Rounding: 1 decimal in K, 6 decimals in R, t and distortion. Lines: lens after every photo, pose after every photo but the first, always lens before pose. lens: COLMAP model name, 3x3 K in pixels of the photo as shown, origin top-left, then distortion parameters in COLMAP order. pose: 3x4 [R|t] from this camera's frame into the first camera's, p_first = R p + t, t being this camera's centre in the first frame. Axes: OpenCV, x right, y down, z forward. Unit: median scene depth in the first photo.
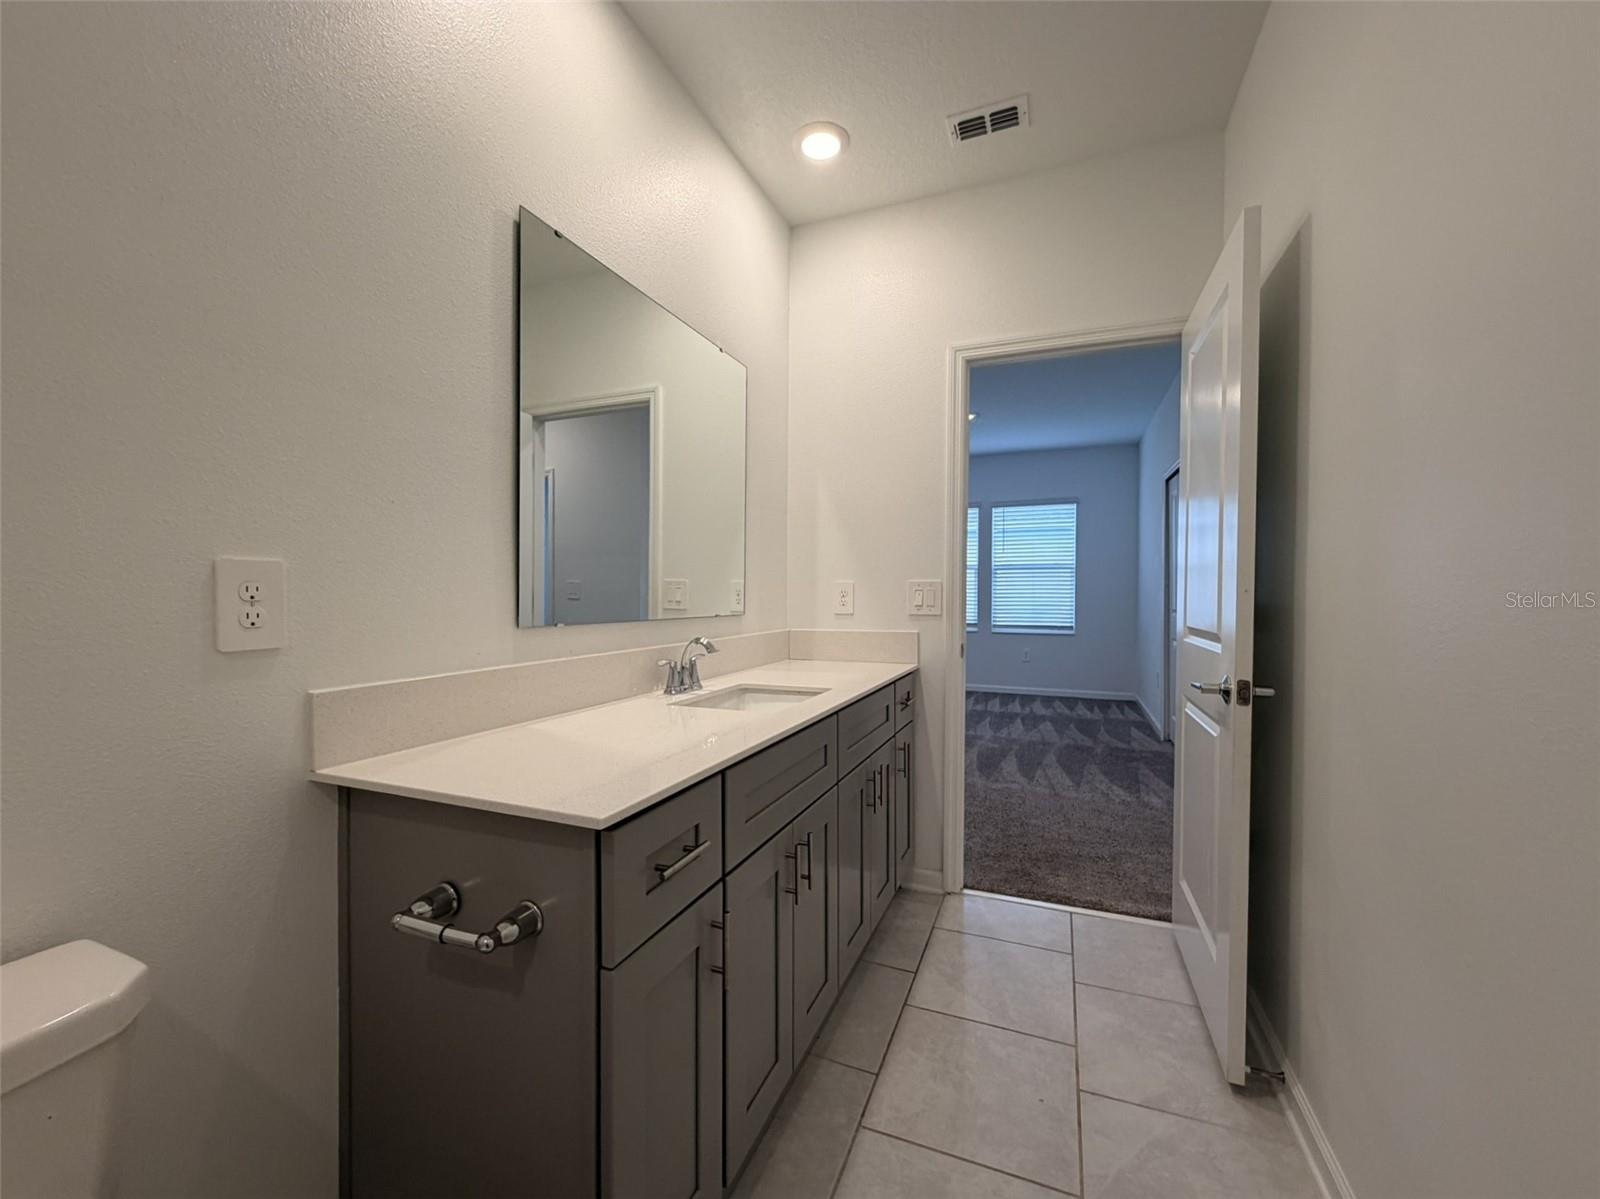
lens RADIAL K [[639.8, 0, 794.6], [0, 639.8, 600.0], [0, 0, 1]] dist [-0.001727, -0.000160]
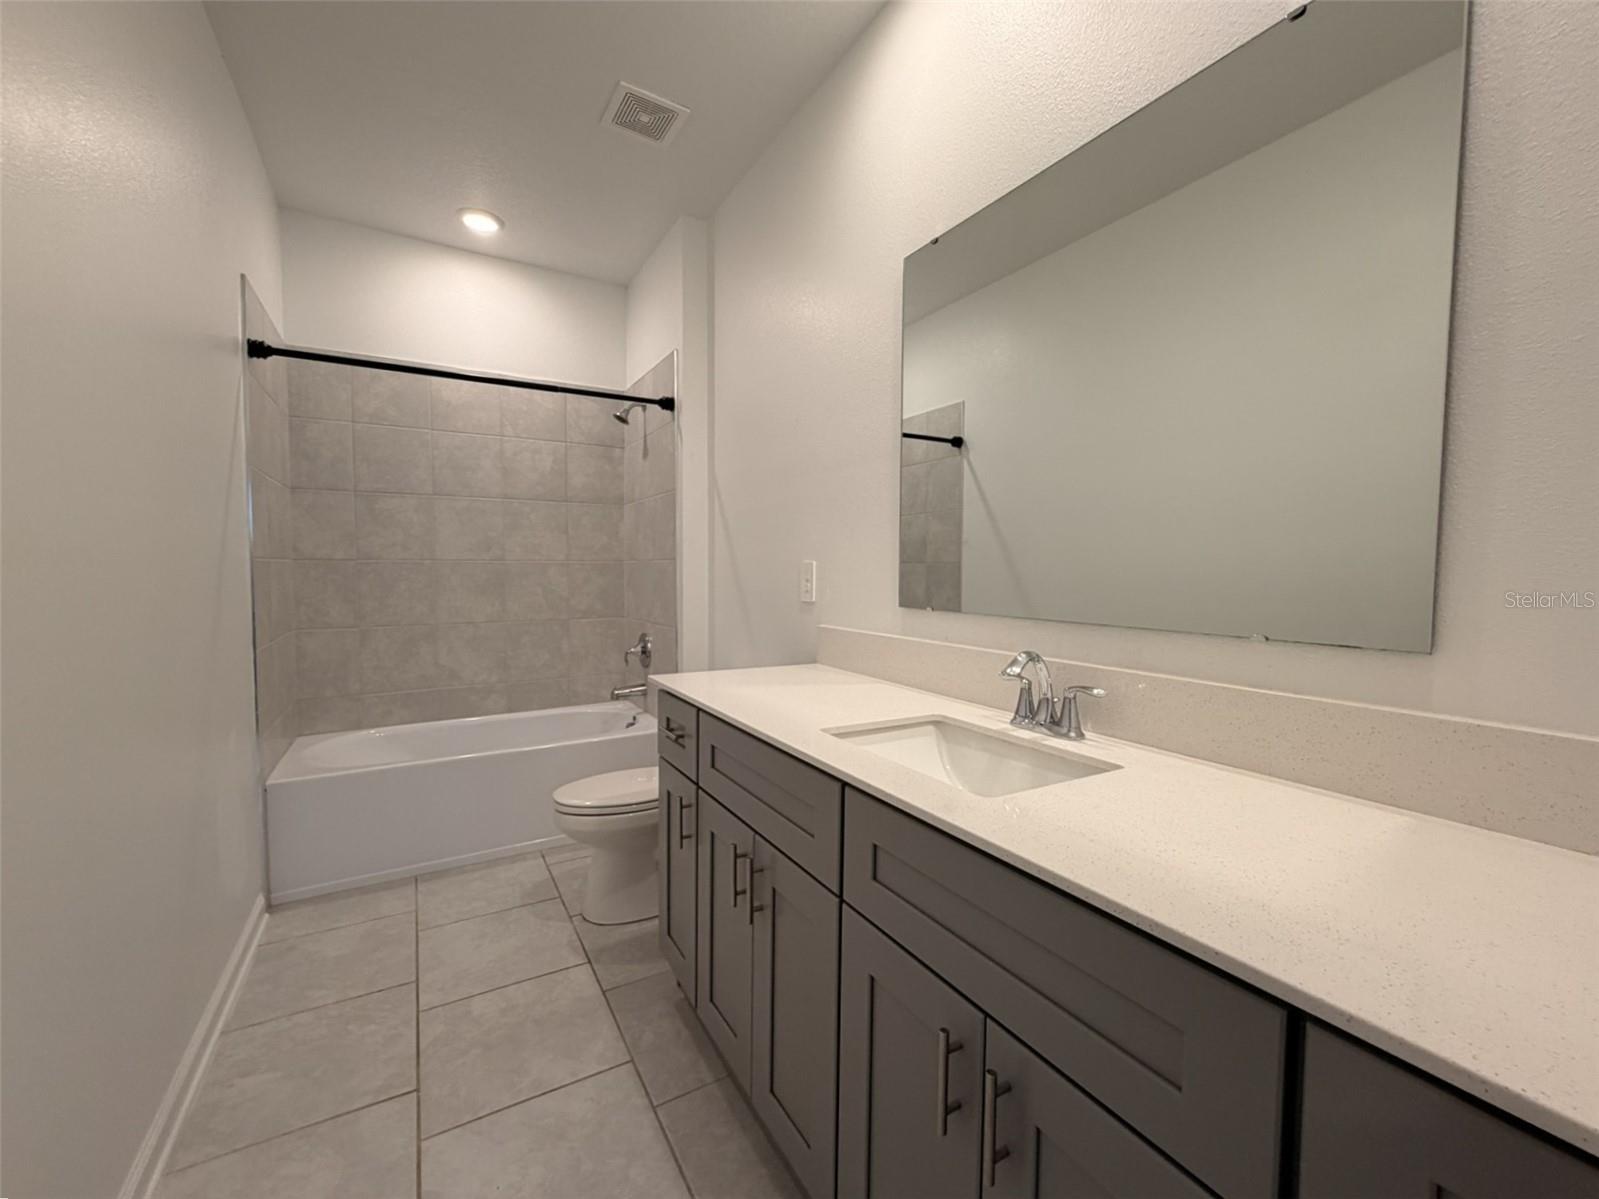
lens RADIAL K [[655.7, 0, 799.5], [0, 655.7, 599.5], [0, 0, 1]] dist [0.001727, 0.000325]
pose [[-0.605618, 0.029777, -0.795198, 0.669685], [-0.017365, 0.998567, 0.050618, -0.031117], [0.795566, 0.044464, -0.604233, 1.553320]]
